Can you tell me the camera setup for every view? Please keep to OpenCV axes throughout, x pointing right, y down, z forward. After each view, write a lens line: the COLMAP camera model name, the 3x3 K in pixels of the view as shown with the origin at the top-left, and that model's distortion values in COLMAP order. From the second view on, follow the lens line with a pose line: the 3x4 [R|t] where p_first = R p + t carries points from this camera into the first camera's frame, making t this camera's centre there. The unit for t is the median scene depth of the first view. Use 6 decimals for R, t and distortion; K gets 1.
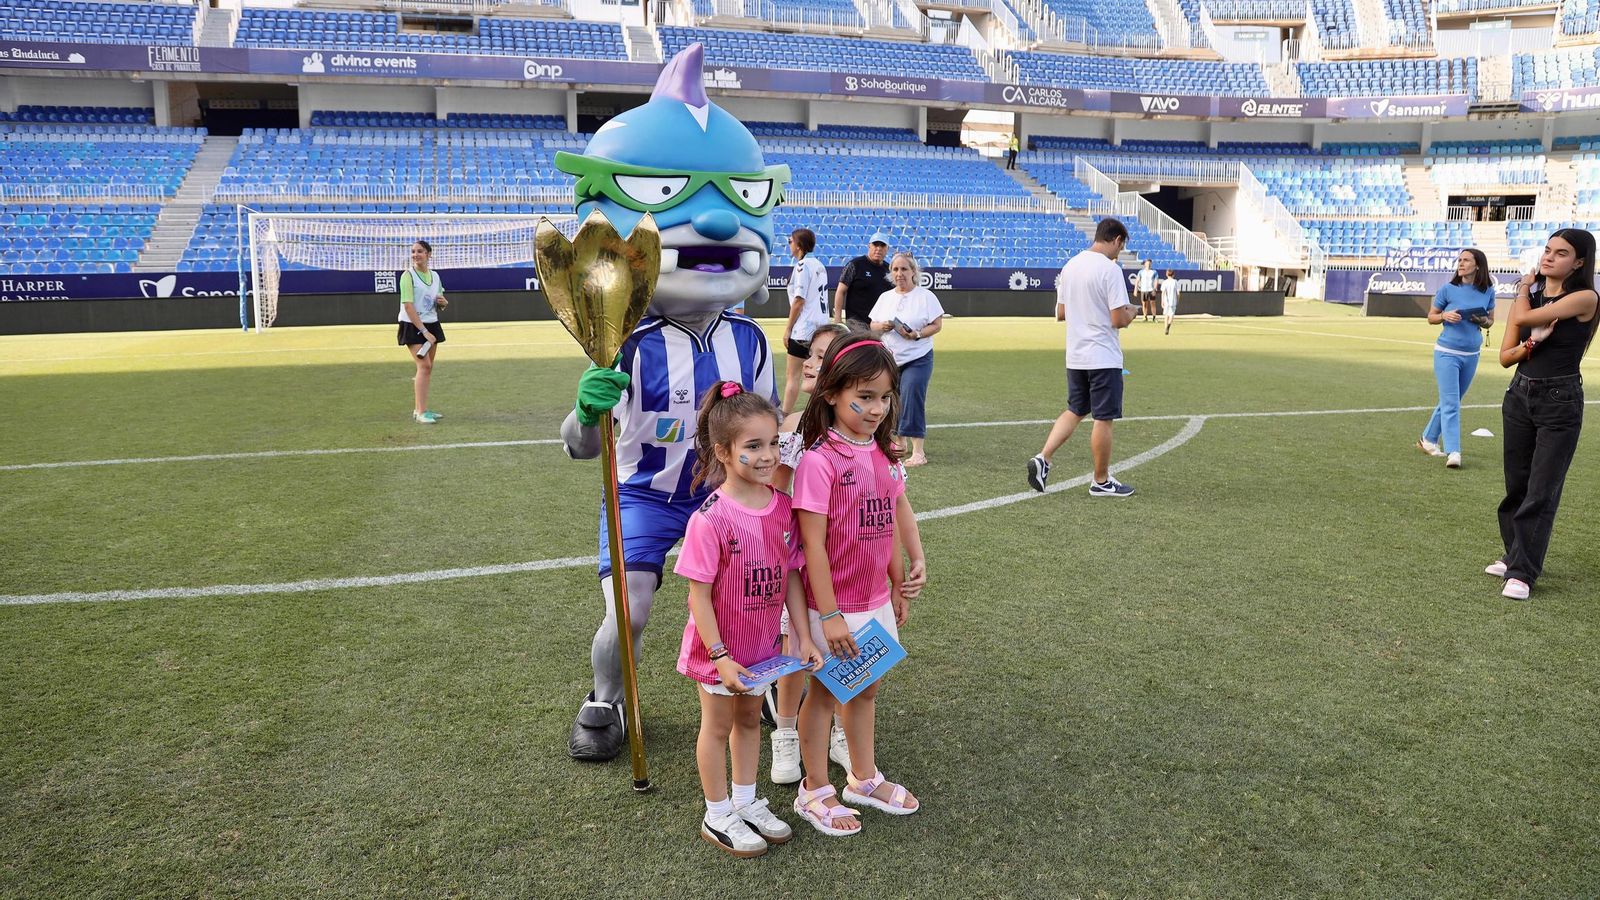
lens RADIAL K [[1072.5, 0, 800.0], [0, 1072.5, 450.0], [0, 0, 1]] dist [-0.127852, 0.067589]
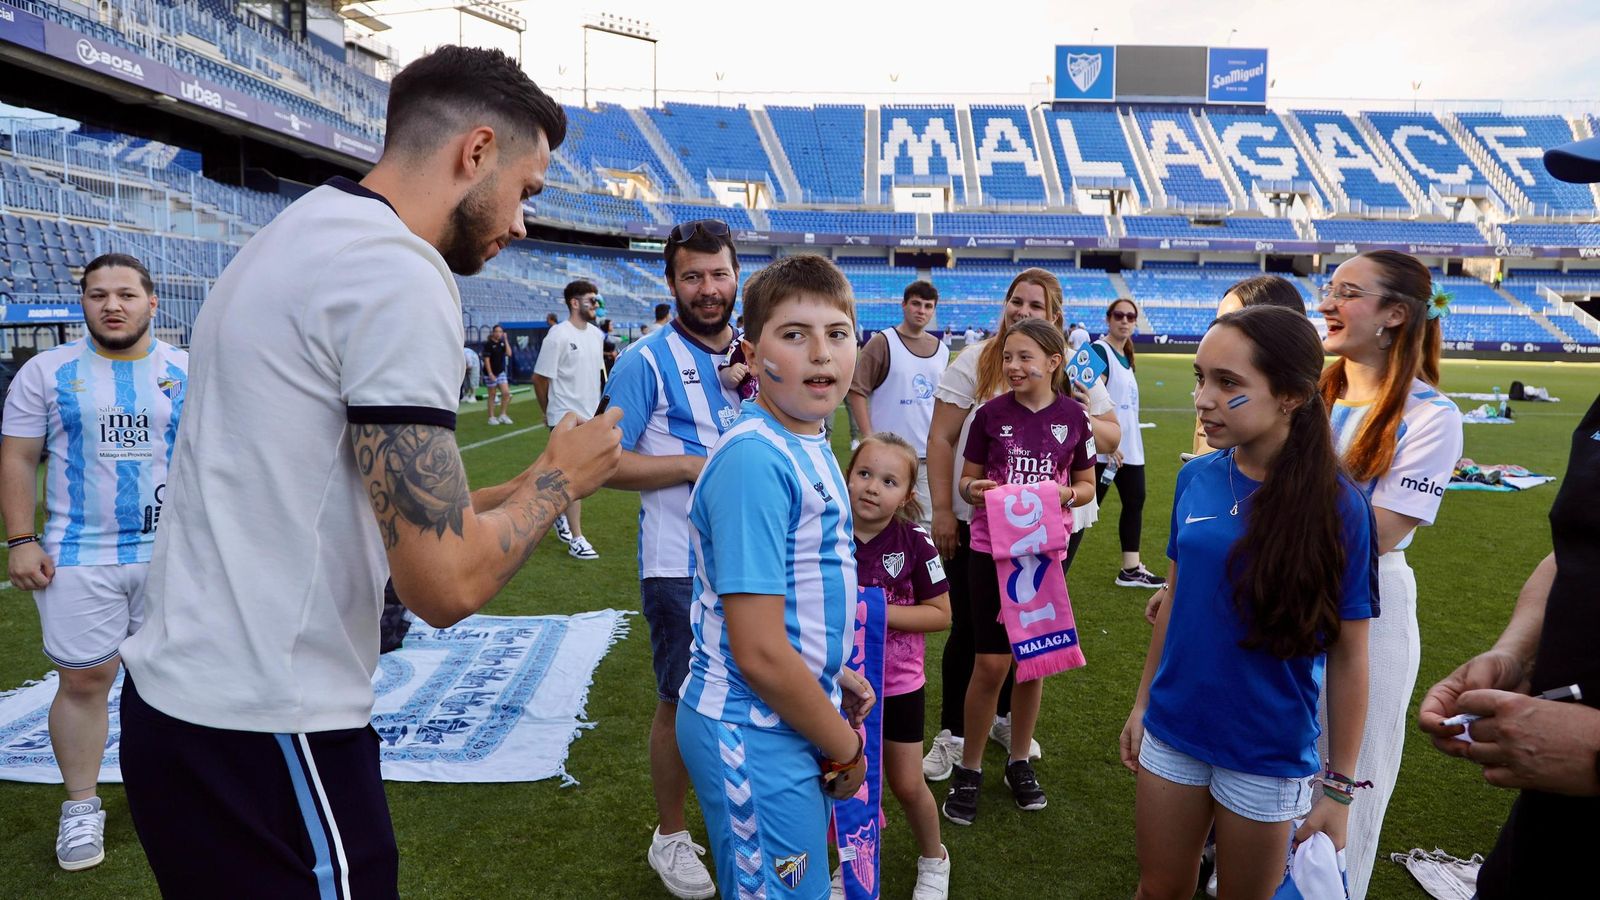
lens RADIAL K [[1072.5, 0, 800.0], [0, 1072.5, 450.0], [0, 0, 1]] dist [-0.127852, 0.067589]
pose [[0.931534, 0.046672, -0.360646, -0.327651], [-0.069704, 0.996257, -0.051115, 0.226238], [0.356910, 0.072754, 0.931301, -1.269946]]
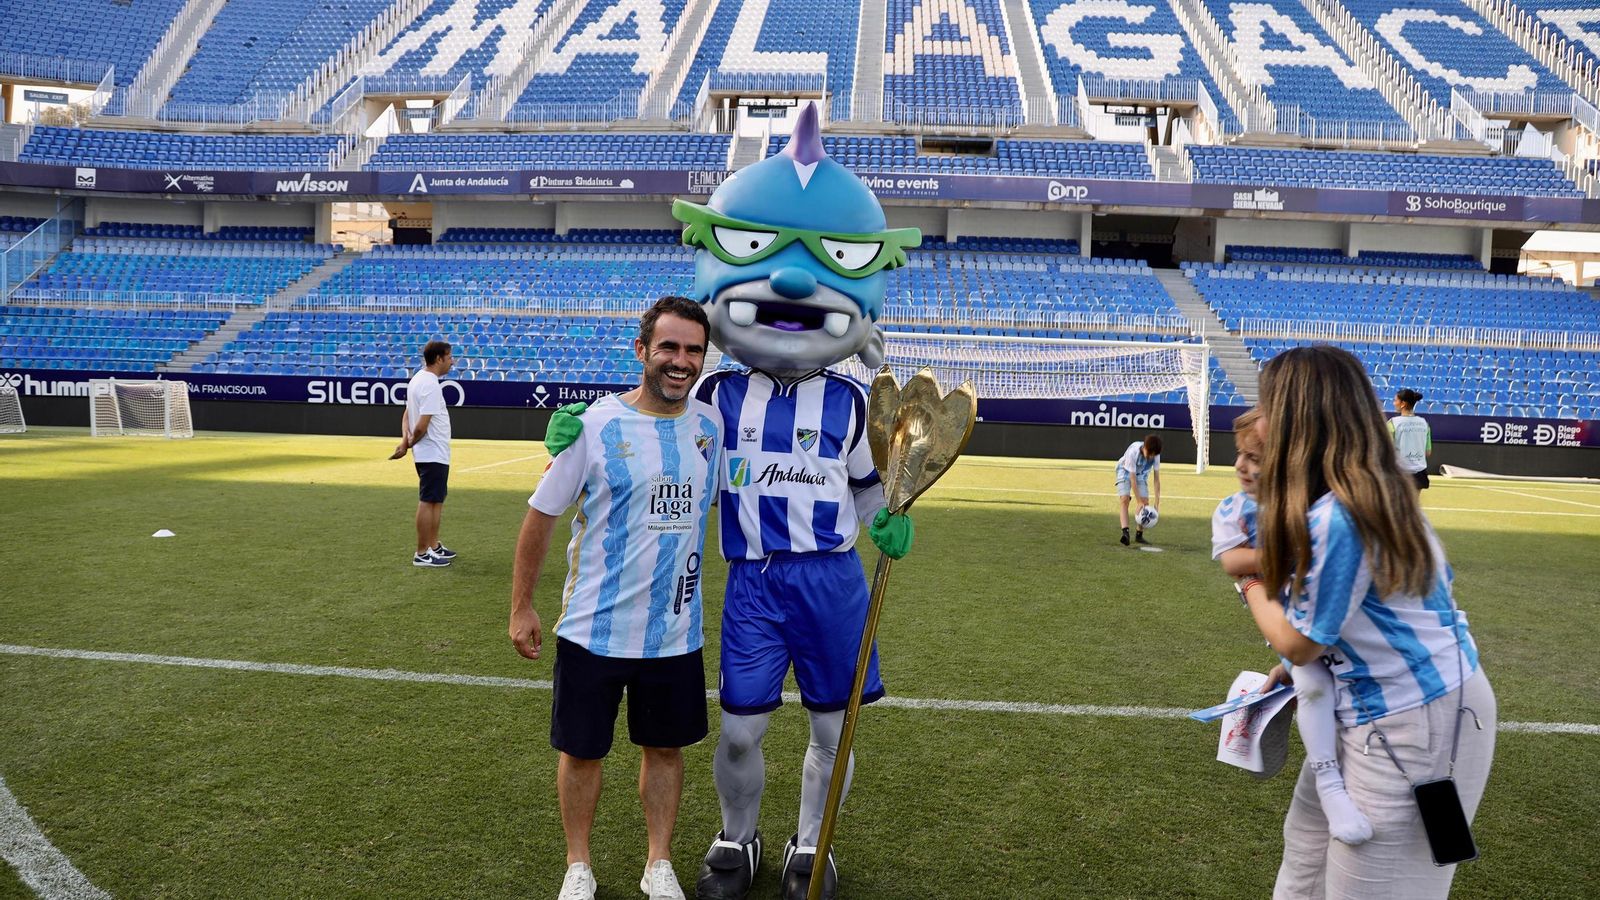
lens RADIAL K [[1072.5, 0, 800.0], [0, 1072.5, 450.0], [0, 0, 1]] dist [-0.127852, 0.067589]
pose [[0.925843, 0.051339, -0.374405, -0.095867], [-0.095814, 0.990247, -0.101148, -0.011673], [0.365560, 0.129520, 0.921732, 0.063061]]
